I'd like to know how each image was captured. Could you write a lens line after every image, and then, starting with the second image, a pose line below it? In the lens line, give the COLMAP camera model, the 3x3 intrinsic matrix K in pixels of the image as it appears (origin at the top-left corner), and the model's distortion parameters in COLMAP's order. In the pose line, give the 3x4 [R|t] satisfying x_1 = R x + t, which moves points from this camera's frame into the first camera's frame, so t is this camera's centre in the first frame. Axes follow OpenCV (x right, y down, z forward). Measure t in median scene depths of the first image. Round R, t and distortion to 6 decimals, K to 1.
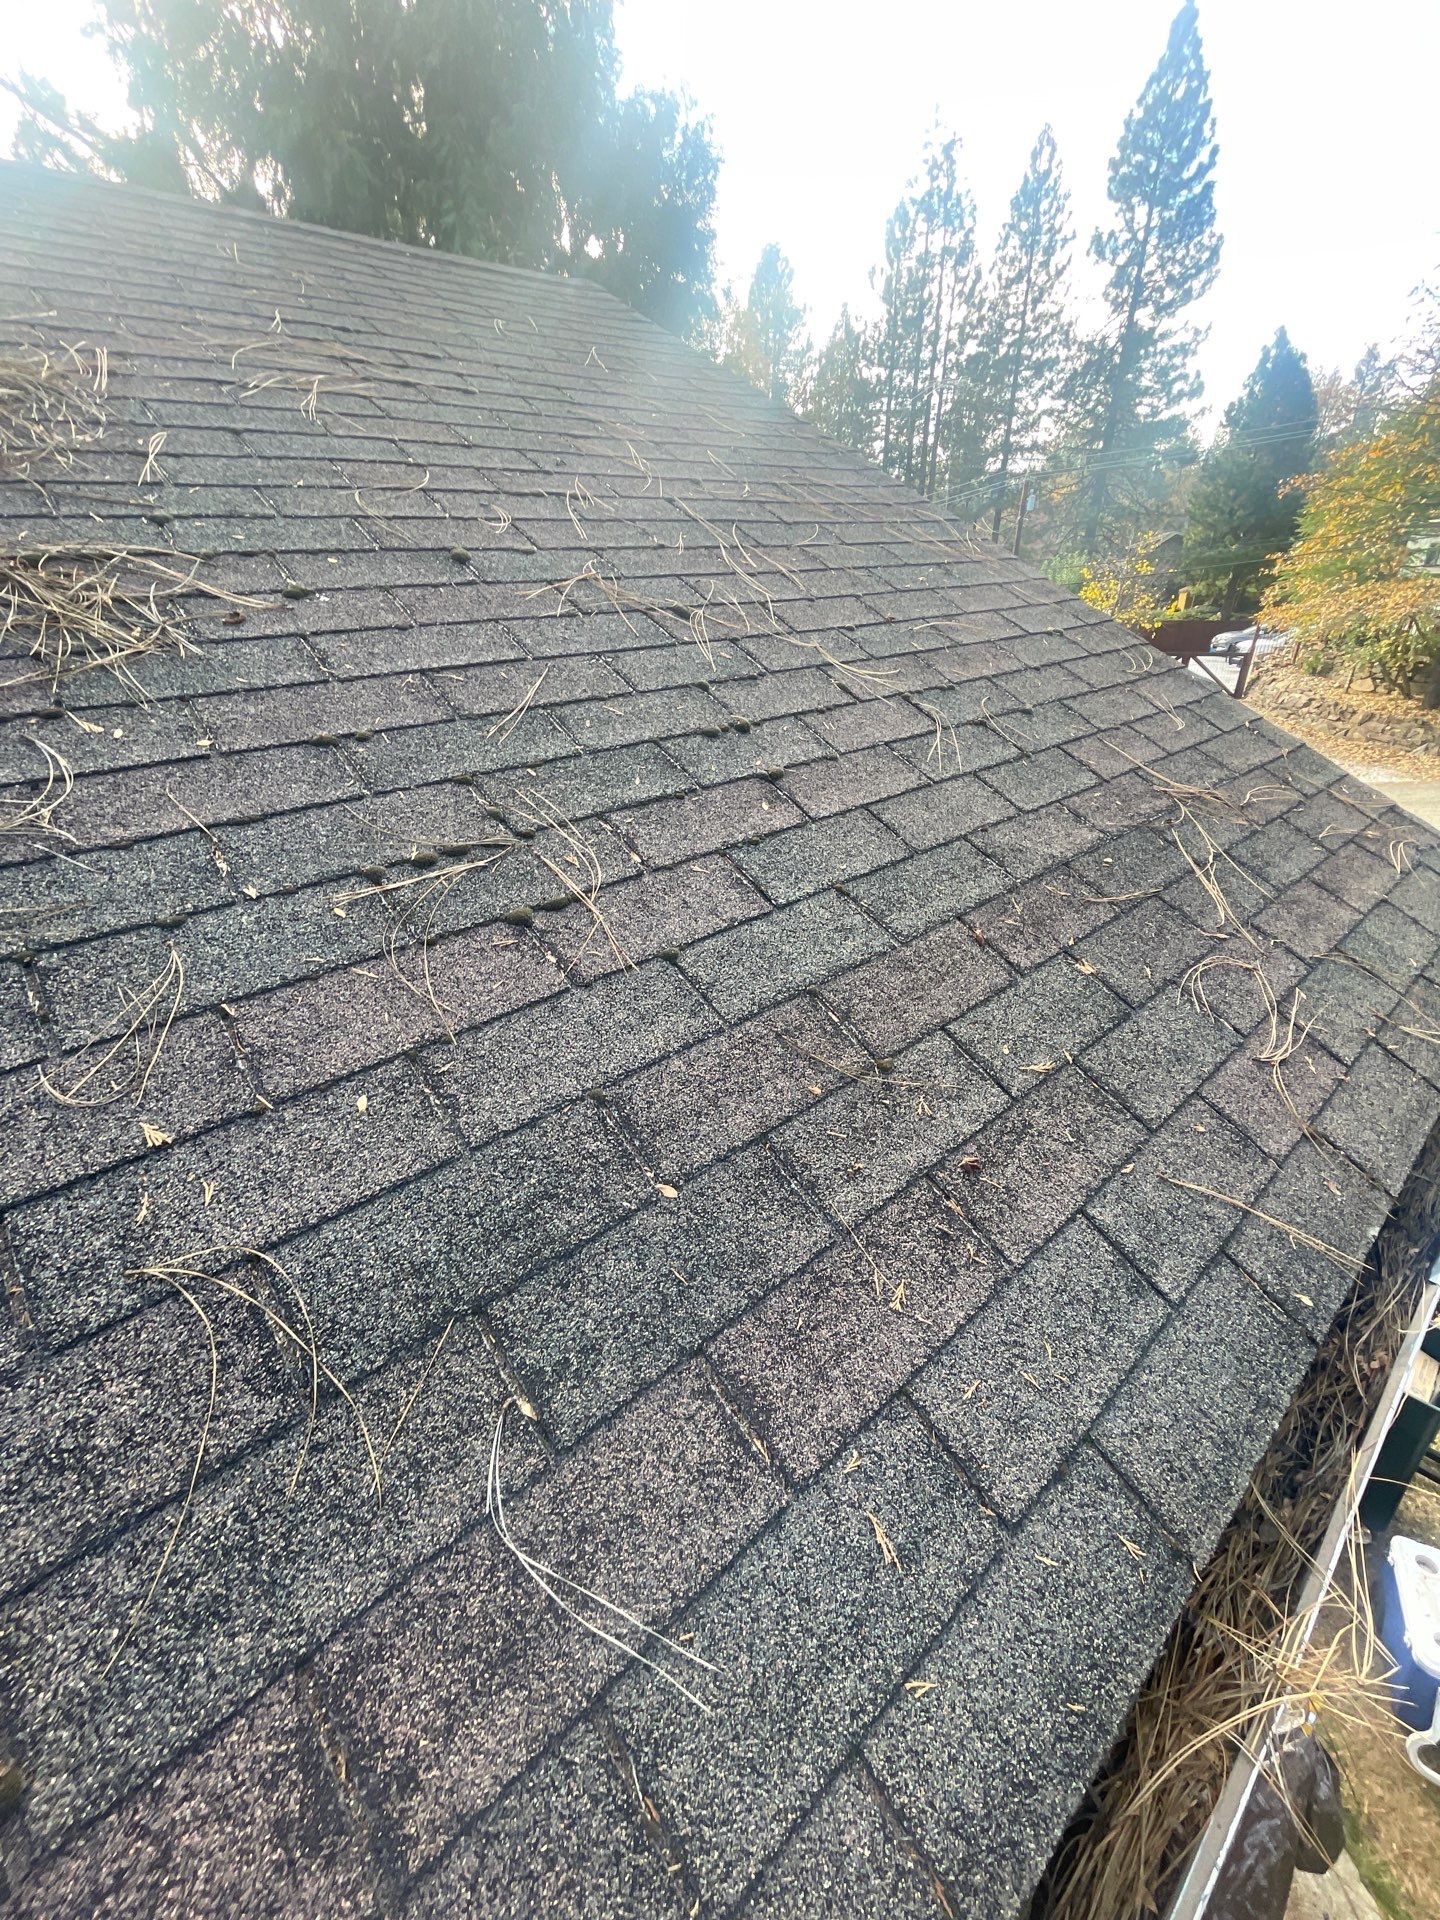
lens RADIAL K [[775.9, 0, 724.6], [0, 775.9, 959.3], [0, 0, 1]] dist [0.000458, -0.000634]
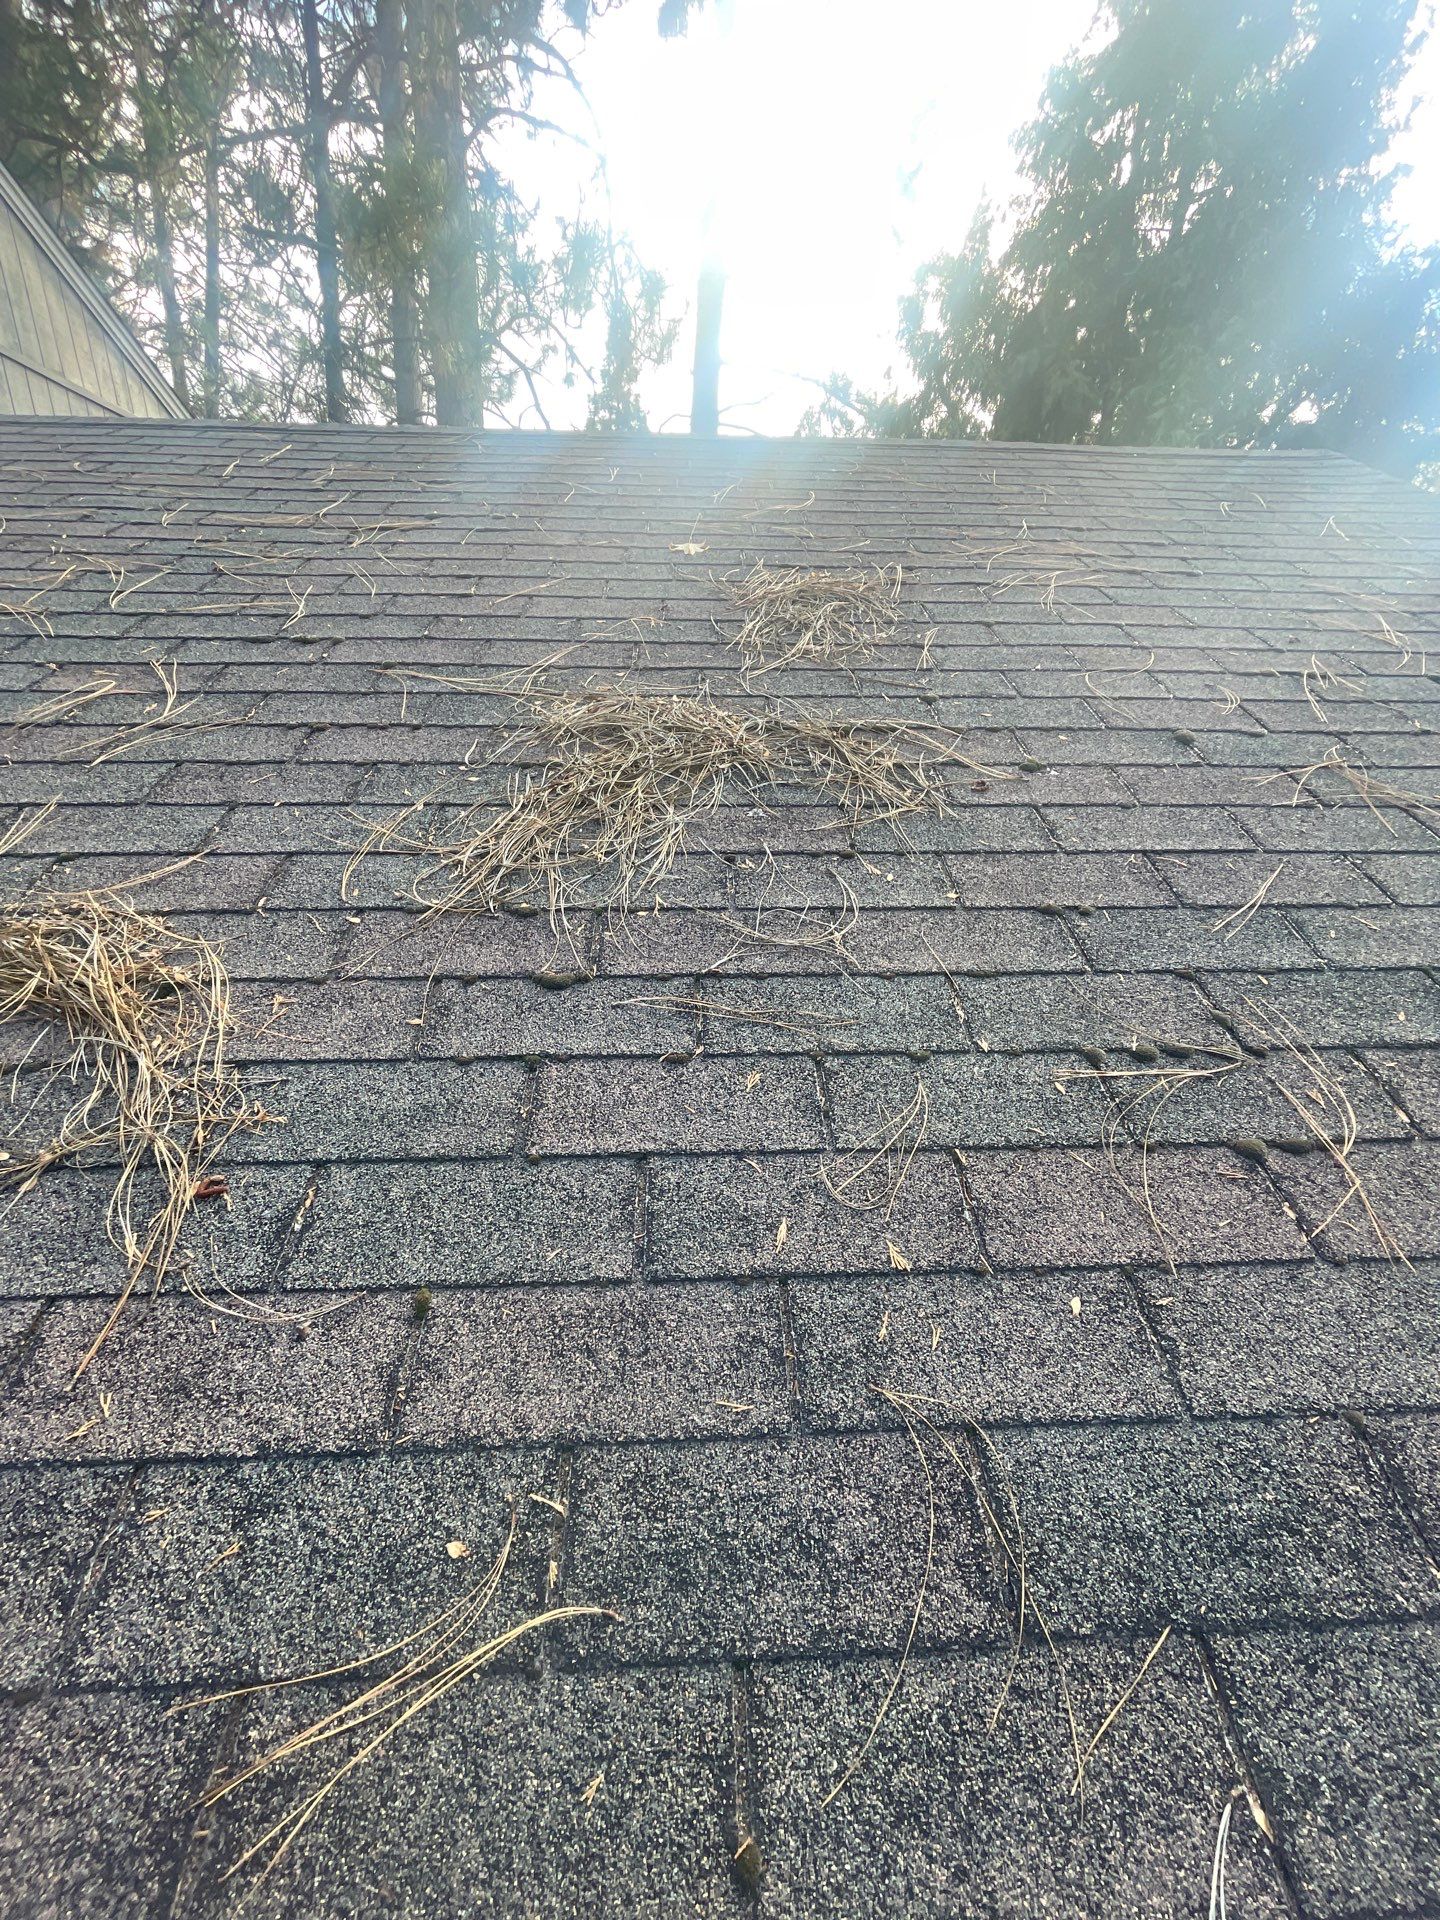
lens RADIAL K [[775.9, 0, 724.3], [0, 775.9, 970.2], [0, 0, 1]] dist [0.000458, -0.000634]
pose [[0.789174, 0.225562, -0.571250, -0.284484], [-0.308144, 0.949994, -0.050586, -0.019193], [0.531273, 0.215948, 0.819216, -0.077907]]
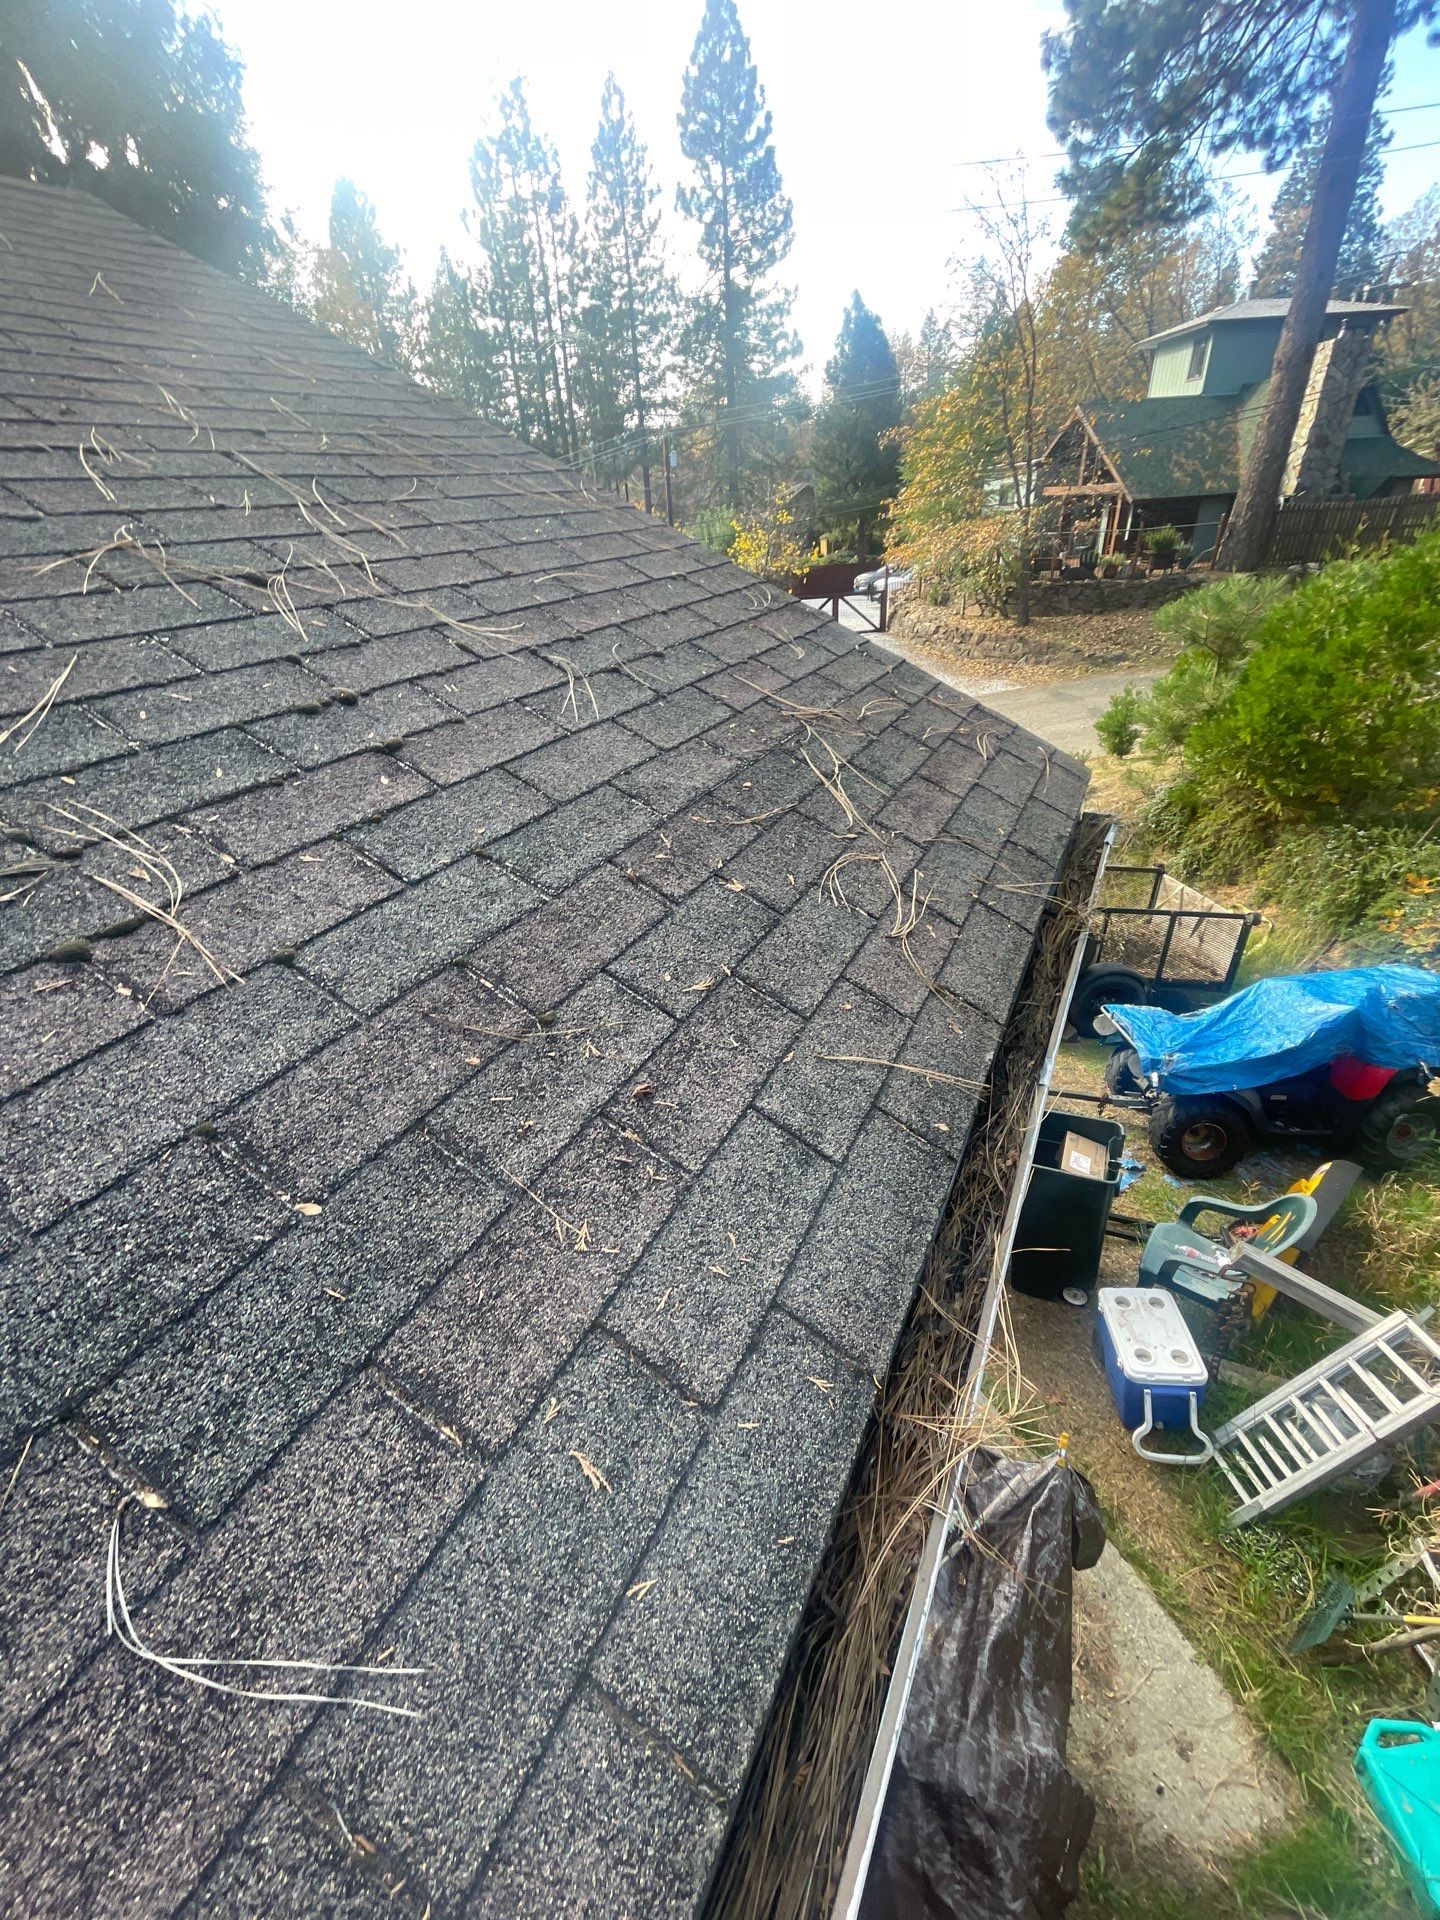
lens RADIAL K [[775.9, 0, 721.1], [0, 775.9, 960.9], [0, 0, 1]] dist [0.000458, -0.000634]
pose [[0.929372, -0.217845, 0.298010, 0.138440], [0.206060, 0.975973, 0.070818, 0.041056], [-0.306278, -0.004409, 0.951932, -0.010228]]
